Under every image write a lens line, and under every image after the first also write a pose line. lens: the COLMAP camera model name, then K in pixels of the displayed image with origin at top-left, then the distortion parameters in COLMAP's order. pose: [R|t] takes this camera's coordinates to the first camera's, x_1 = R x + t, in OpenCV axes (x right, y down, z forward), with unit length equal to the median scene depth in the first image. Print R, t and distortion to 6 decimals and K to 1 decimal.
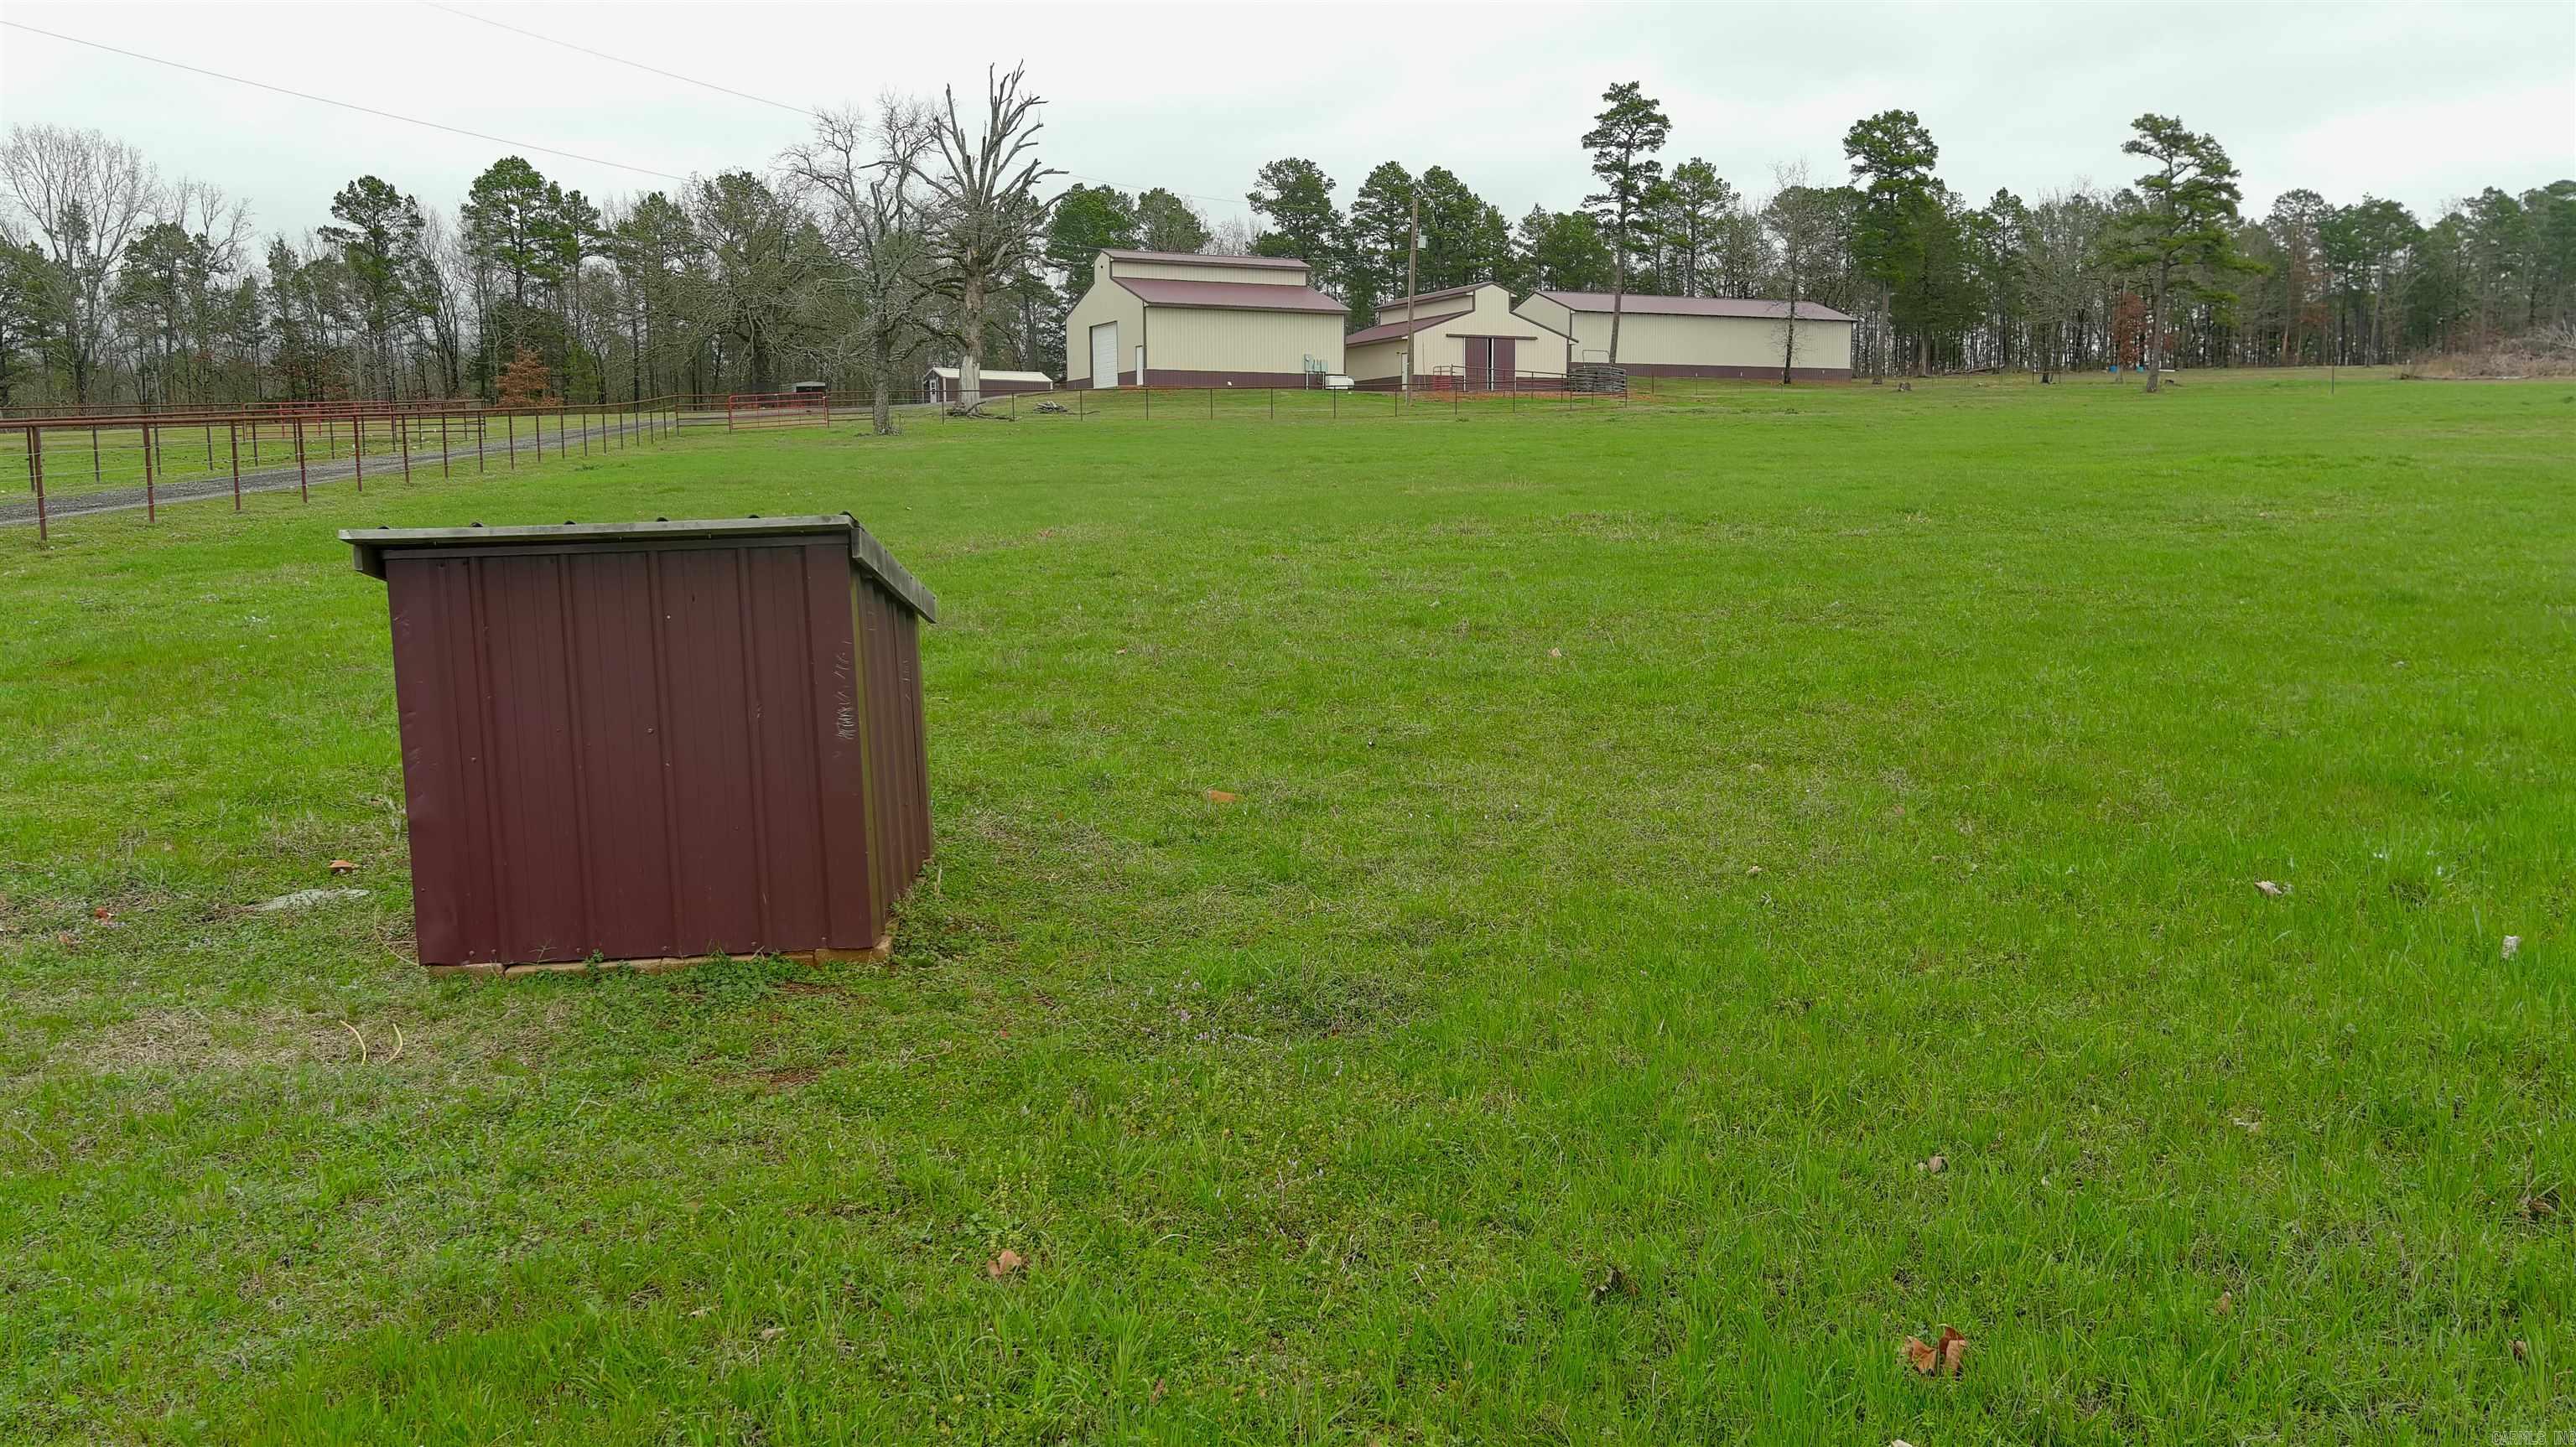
lens RADIAL K [[1990.0, 0, 1304.0], [0, 1990.0, 723.3], [0, 0, 1]] dist [0.016247, -0.000284]
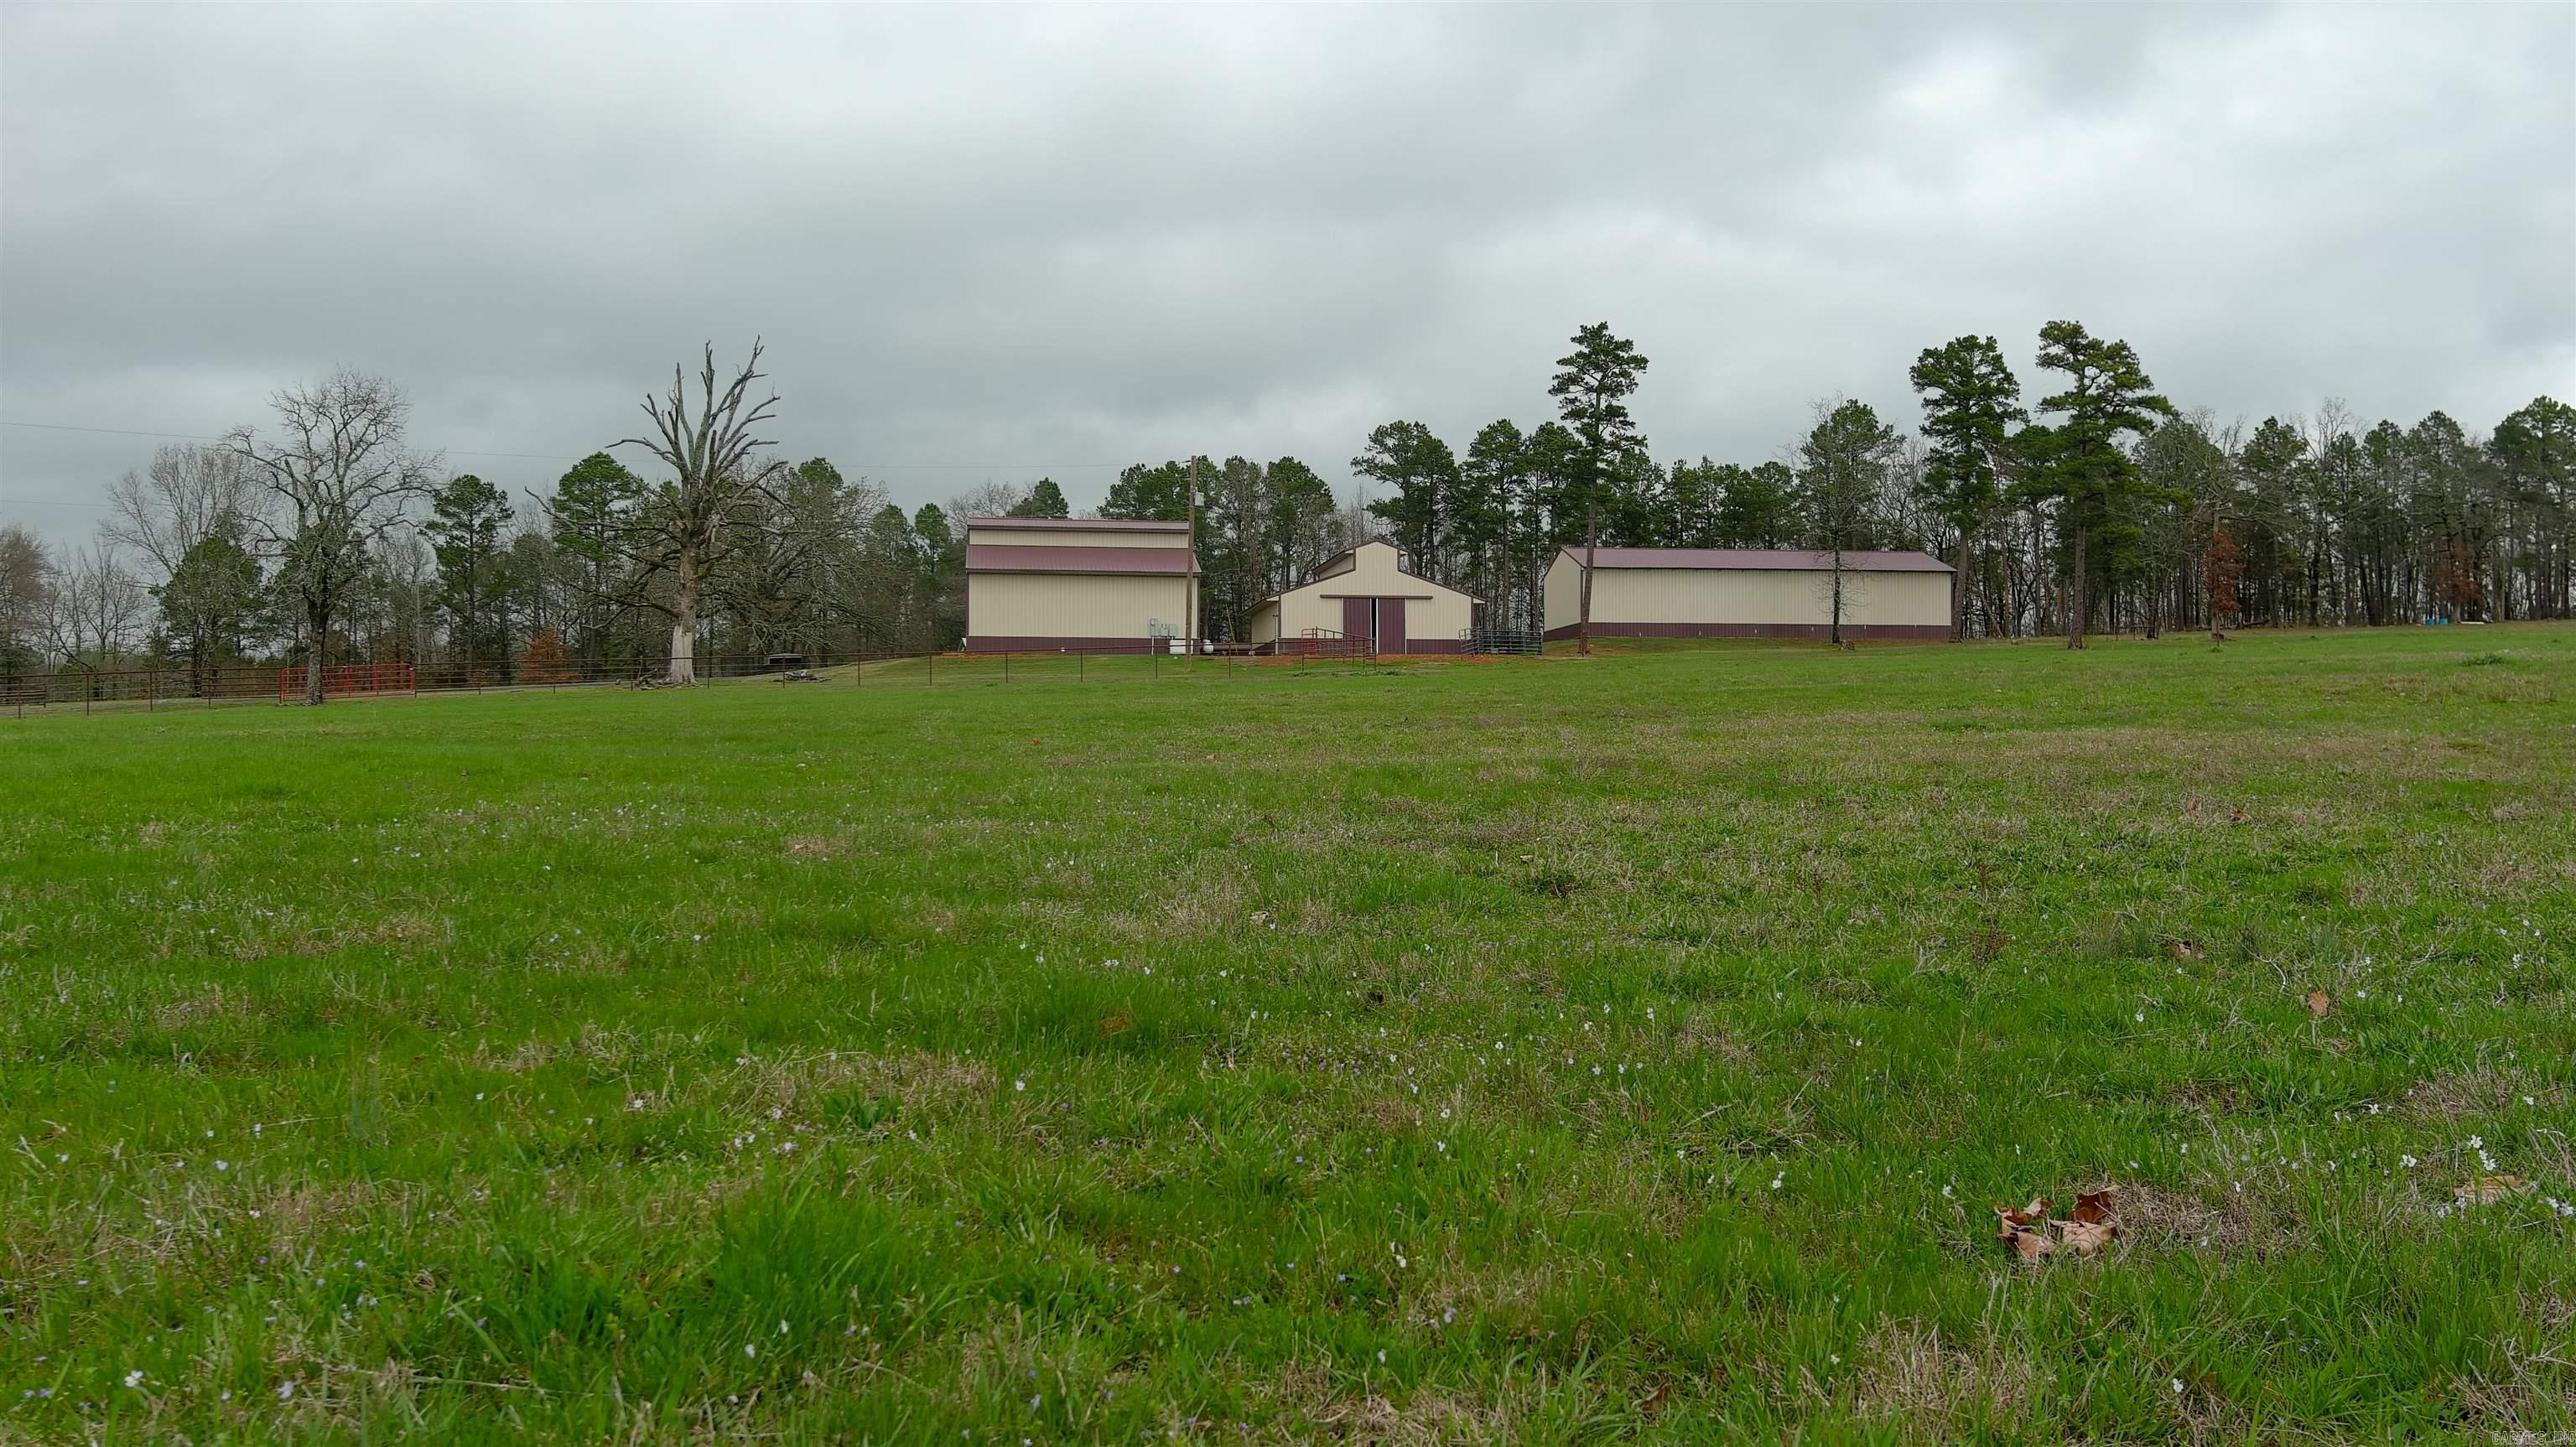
lens RADIAL K [[1990.0, 0, 1286.5], [0, 1990.0, 723.2], [0, 0, 1]] dist [0.016247, -0.000284]
pose [[0.958371, -0.002817, -0.285511, 0.285217], [-0.035347, 0.991089, -0.128428, -0.014609], [0.283328, 0.133174, 0.949731, 0.108010]]
